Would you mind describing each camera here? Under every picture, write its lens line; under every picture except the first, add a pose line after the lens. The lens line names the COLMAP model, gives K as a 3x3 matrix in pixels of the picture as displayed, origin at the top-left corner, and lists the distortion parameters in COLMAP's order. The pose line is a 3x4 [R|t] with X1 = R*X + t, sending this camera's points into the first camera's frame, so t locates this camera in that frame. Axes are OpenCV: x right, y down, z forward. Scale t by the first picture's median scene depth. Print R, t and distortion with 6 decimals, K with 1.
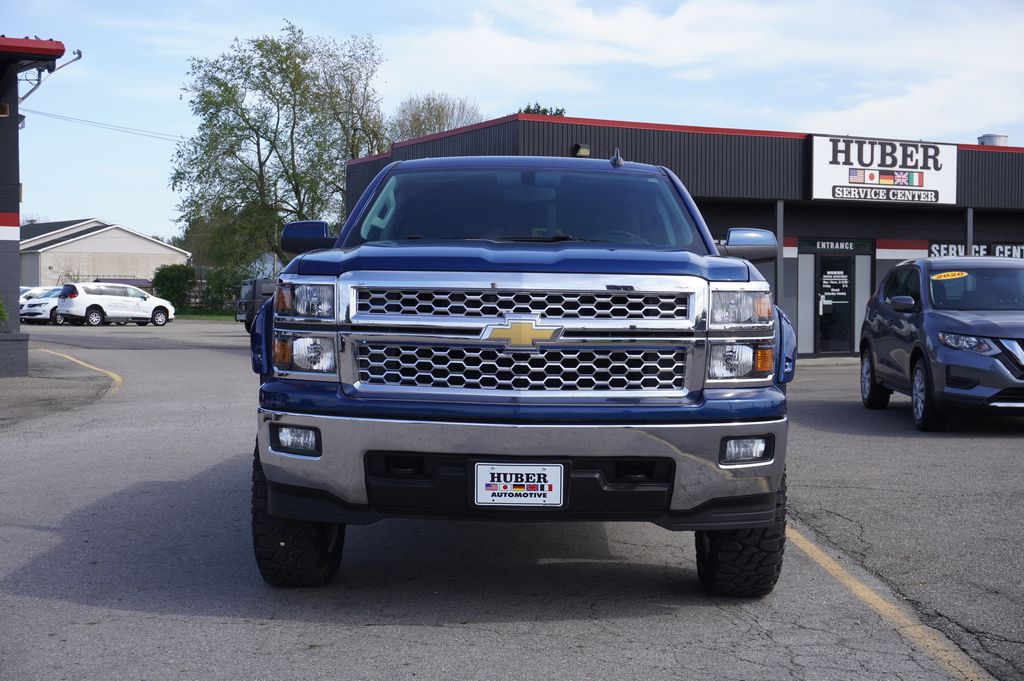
lens RADIAL K [[1338.8, 0, 550.6], [0, 1338.8, 340.8], [0, 0, 1]] dist [0.020631, 0.013272]
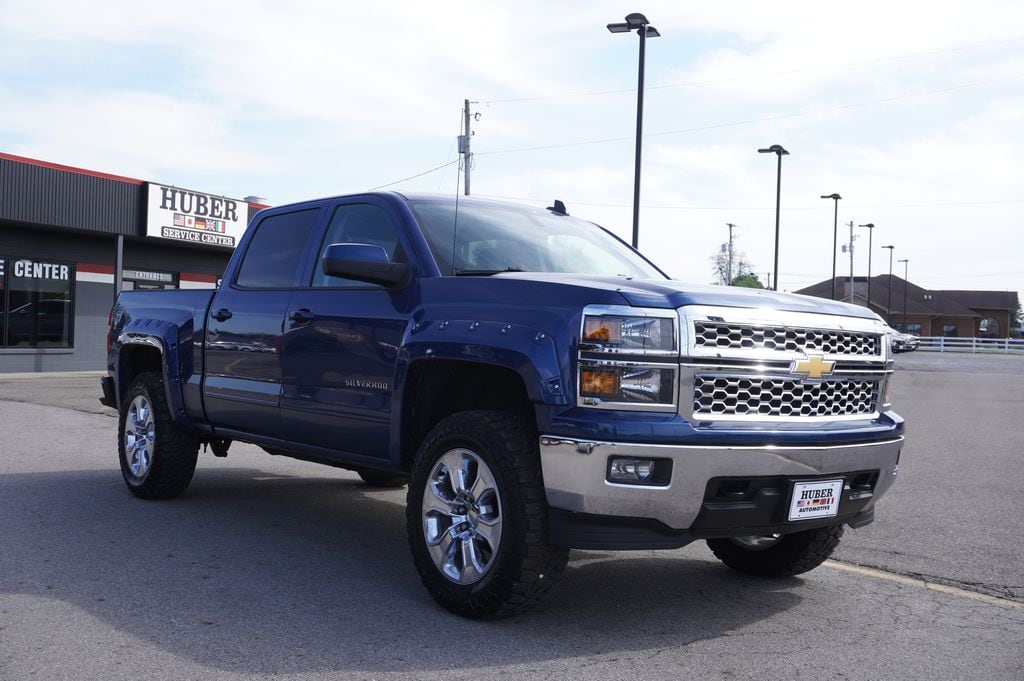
lens RADIAL K [[1046.1, 0, 502.7], [0, 1046.1, 337.6], [0, 0, 1]] dist [0.030088, -0.000280]
pose [[0.796029, 0.021194, 0.604888, -0.115681], [-0.011985, 0.999743, -0.019257, -0.001481], [-0.605140, 0.008080, 0.796078, 0.067065]]
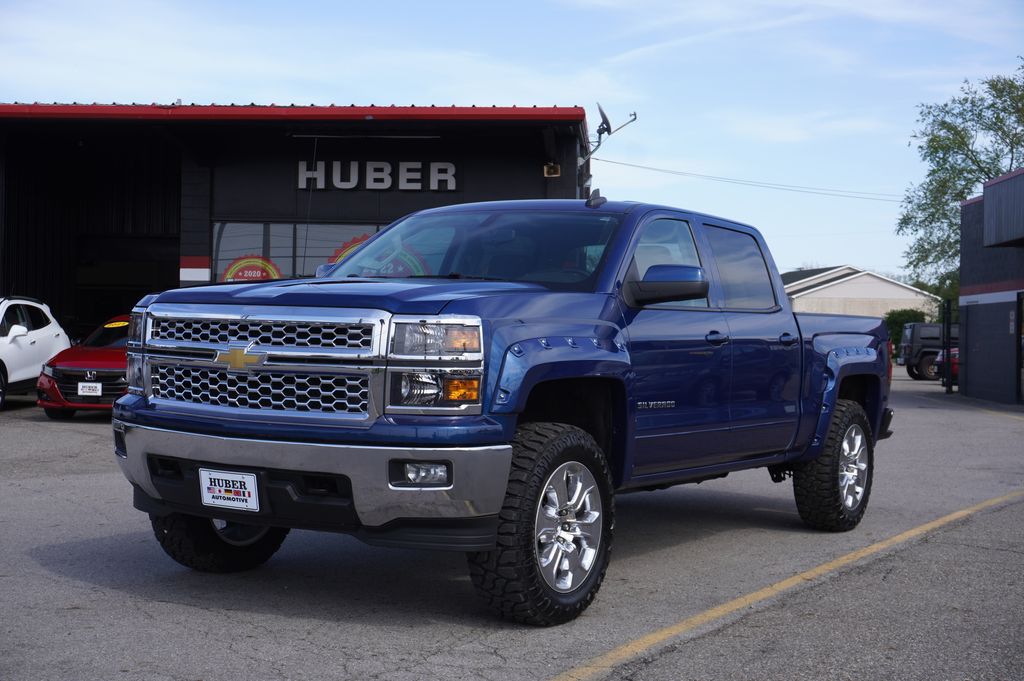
lens RADIAL K [[1338.8, 0, 550.6], [0, 1338.8, 340.8], [0, 0, 1]] dist [0.020631, 0.013272]
pose [[0.862969, 0.015427, -0.505022, 0.117958], [-0.032319, 0.999172, -0.024705, -0.000083], [0.504223, 0.037641, 0.862753, 0.021338]]
